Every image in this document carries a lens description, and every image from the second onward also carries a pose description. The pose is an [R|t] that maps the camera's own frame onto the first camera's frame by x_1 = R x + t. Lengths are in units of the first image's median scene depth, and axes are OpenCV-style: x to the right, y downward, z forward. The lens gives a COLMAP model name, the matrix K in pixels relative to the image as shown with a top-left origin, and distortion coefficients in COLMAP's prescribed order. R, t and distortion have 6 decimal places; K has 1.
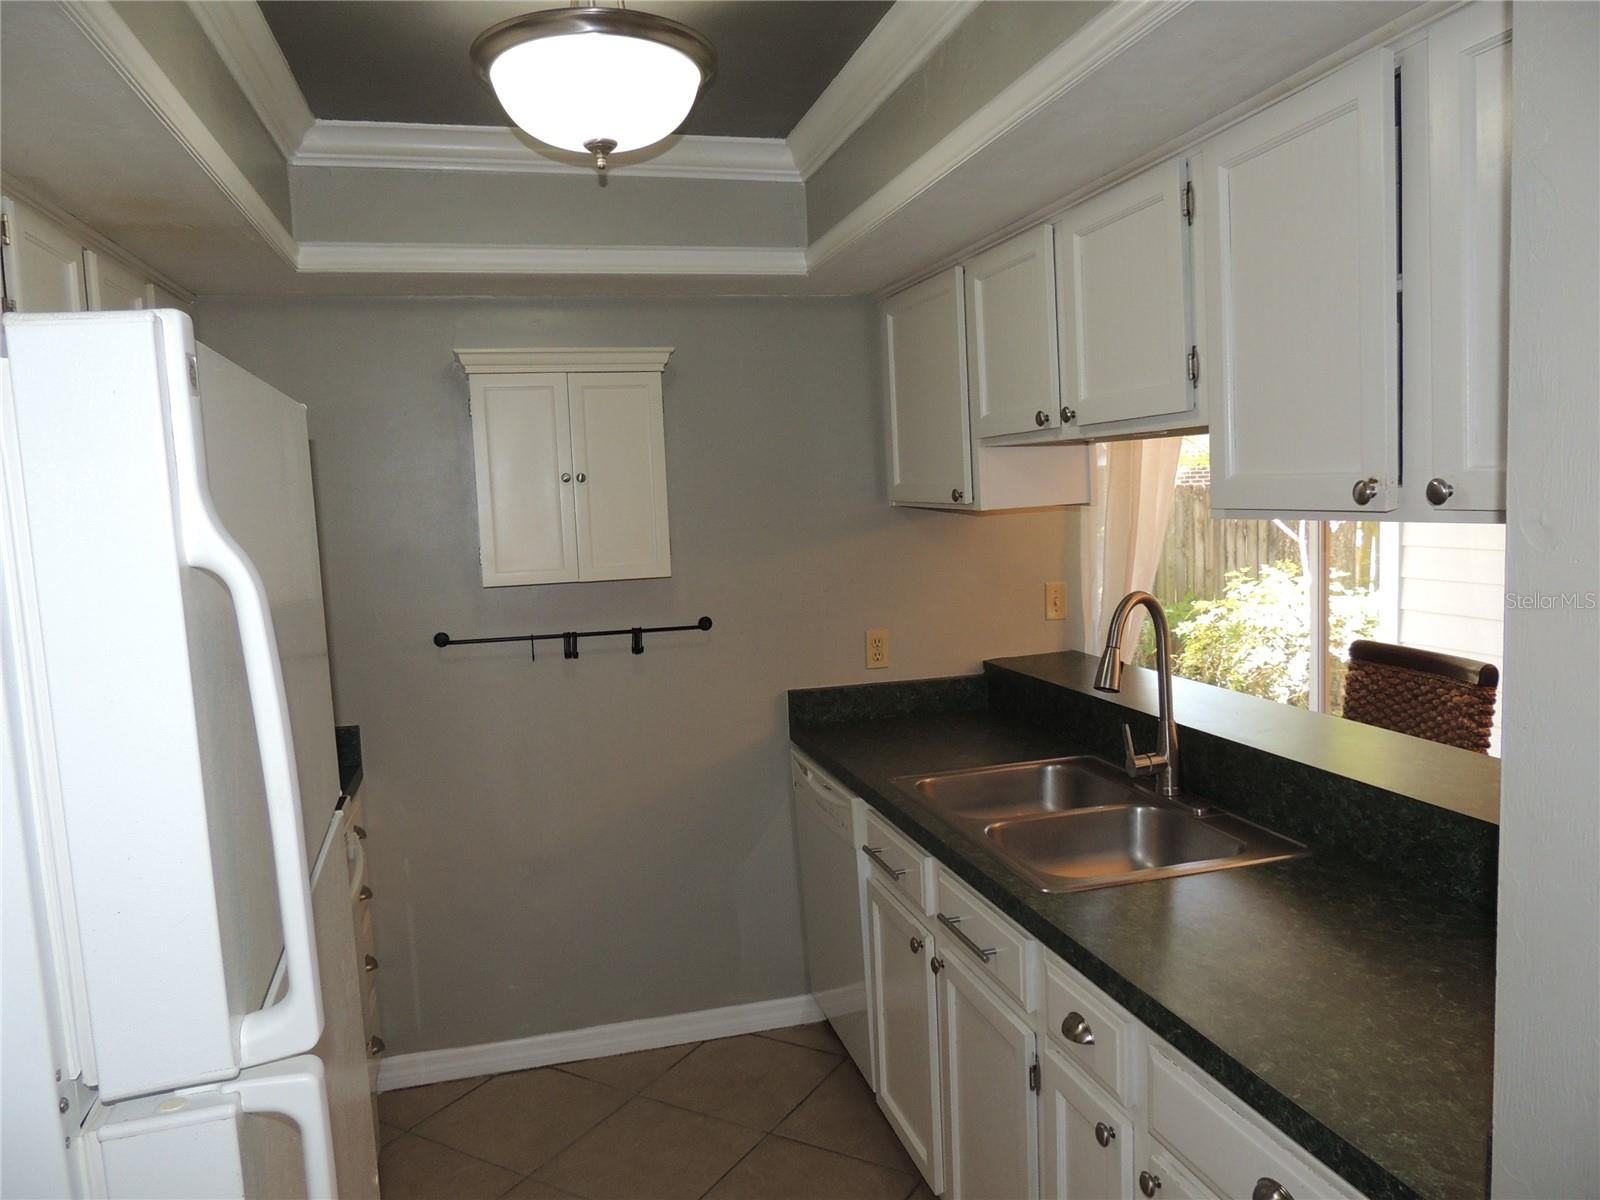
lens RADIAL K [[1138.4, 0, 797.7], [0, 1138.4, 604.3], [0, 0, 1]] dist [-0.026607, 0.005390]
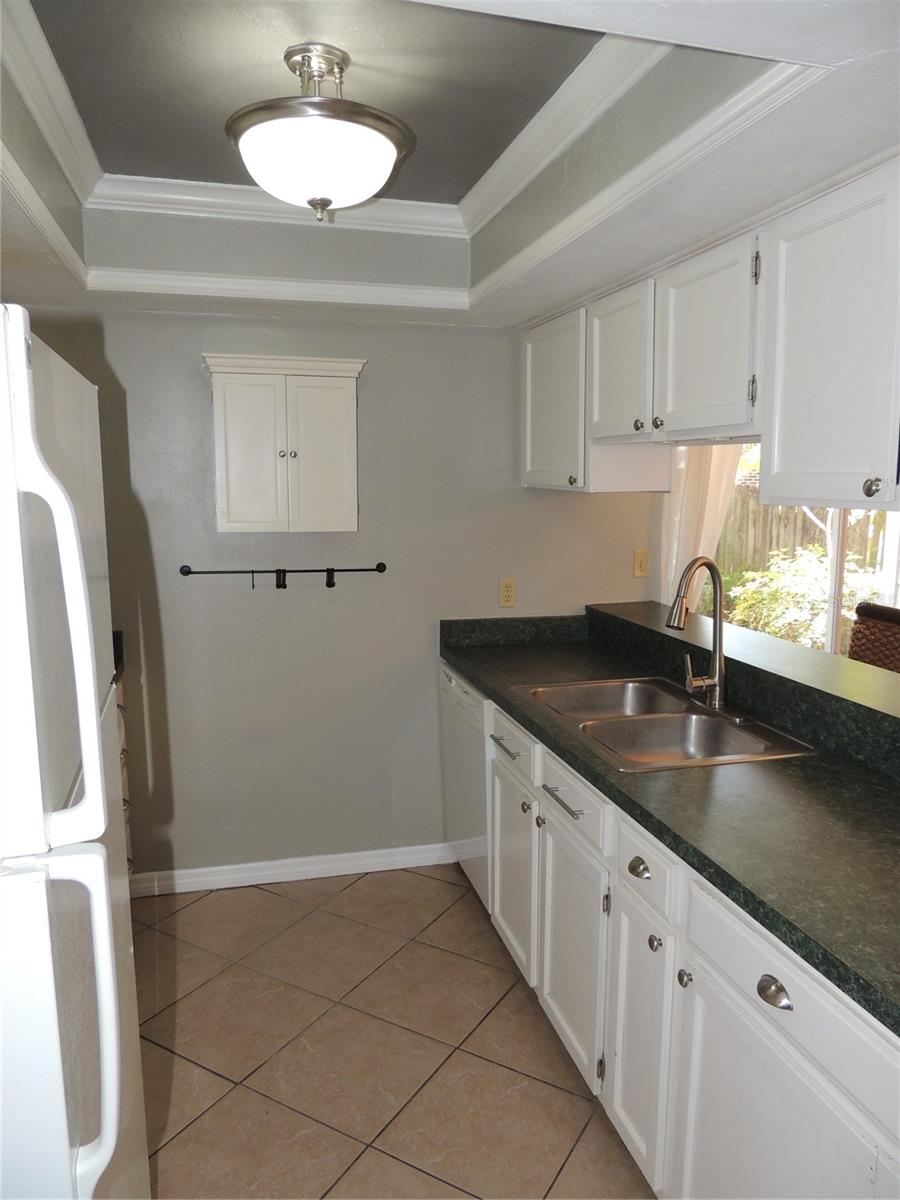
lens RADIAL K [[853.8, 0, 449.4], [0, 853.8, 602.3], [0, 0, 1]] dist [-0.026607, 0.005390]
pose [[0.998948, 0.045741, 0.003417, -0.002495], [-0.045850, 0.997858, 0.046655, 0.008494], [-0.001276, -0.046762, 0.998905, -0.016334]]
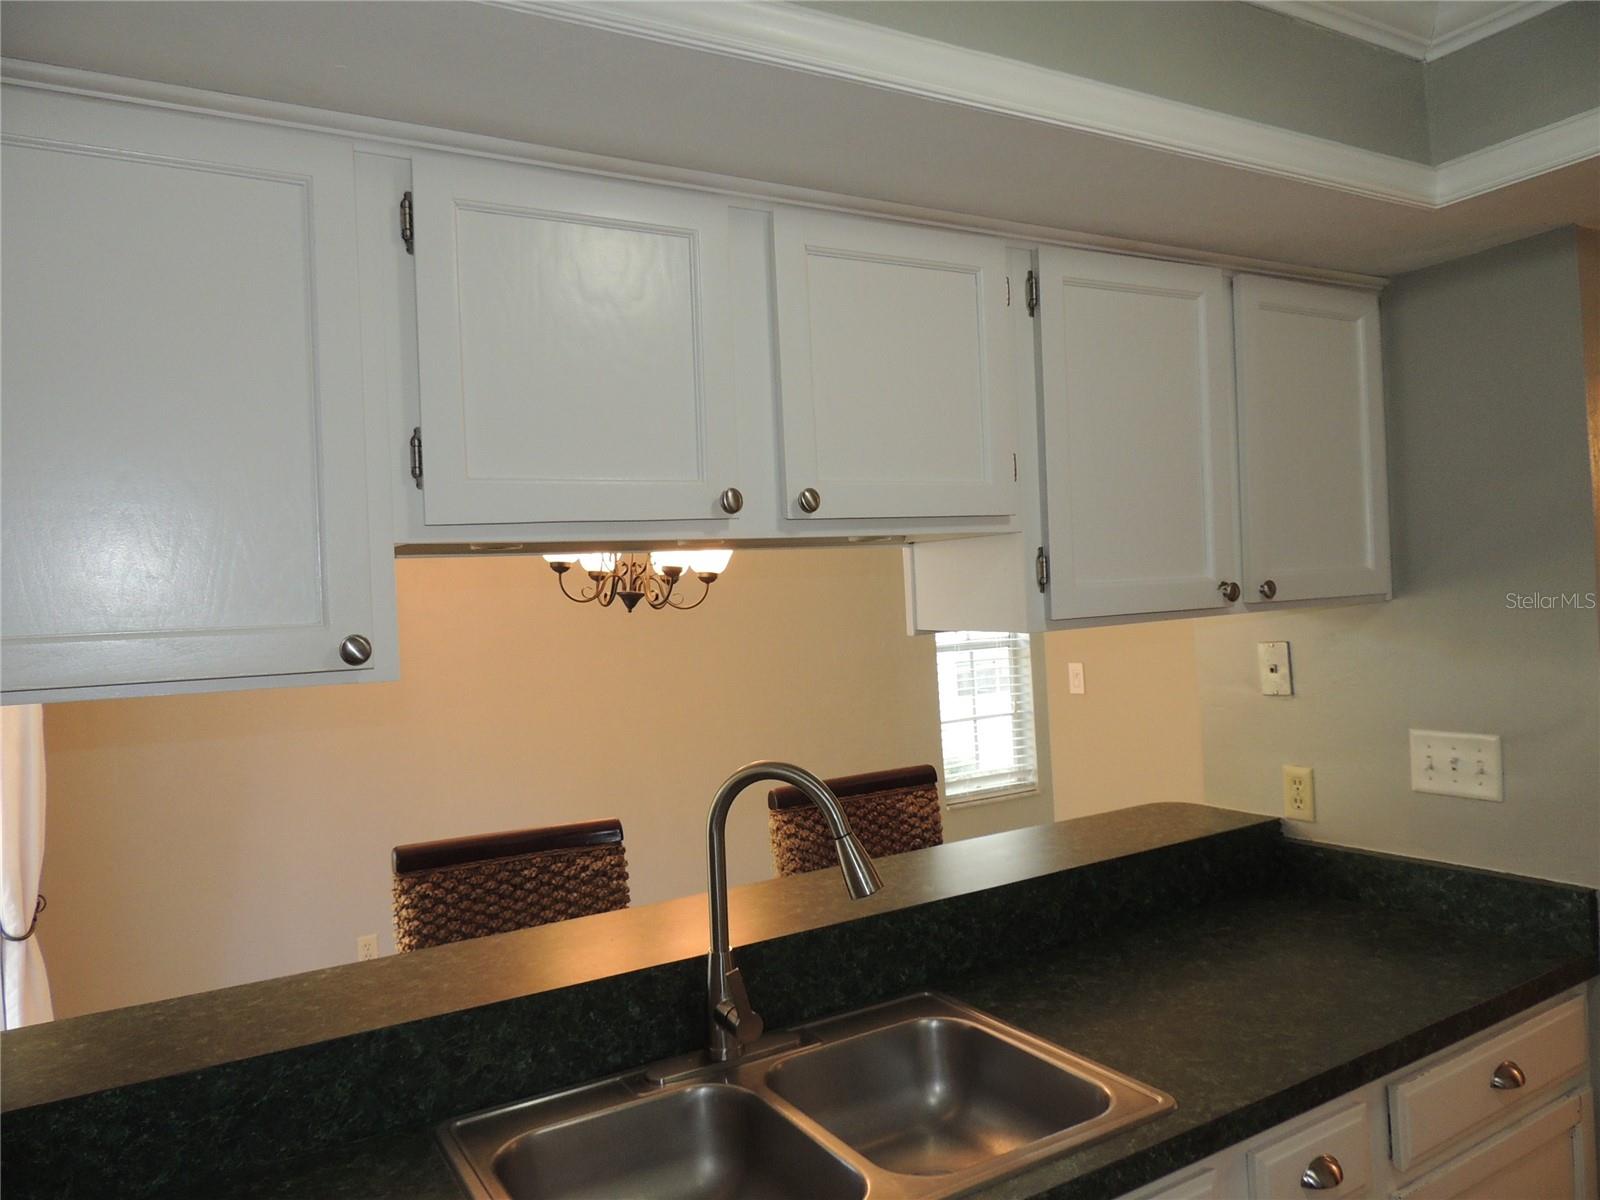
lens RADIAL K [[1138.4, 0, 792.7], [0, 1138.4, 585.6], [0, 0, 1]] dist [-0.026607, 0.005390]
pose [[-0.249038, 0.055748, 0.966888, -0.397336], [0.166630, 0.985921, -0.013927, -0.109435], [-0.954051, 0.157645, -0.254821, 1.123743]]
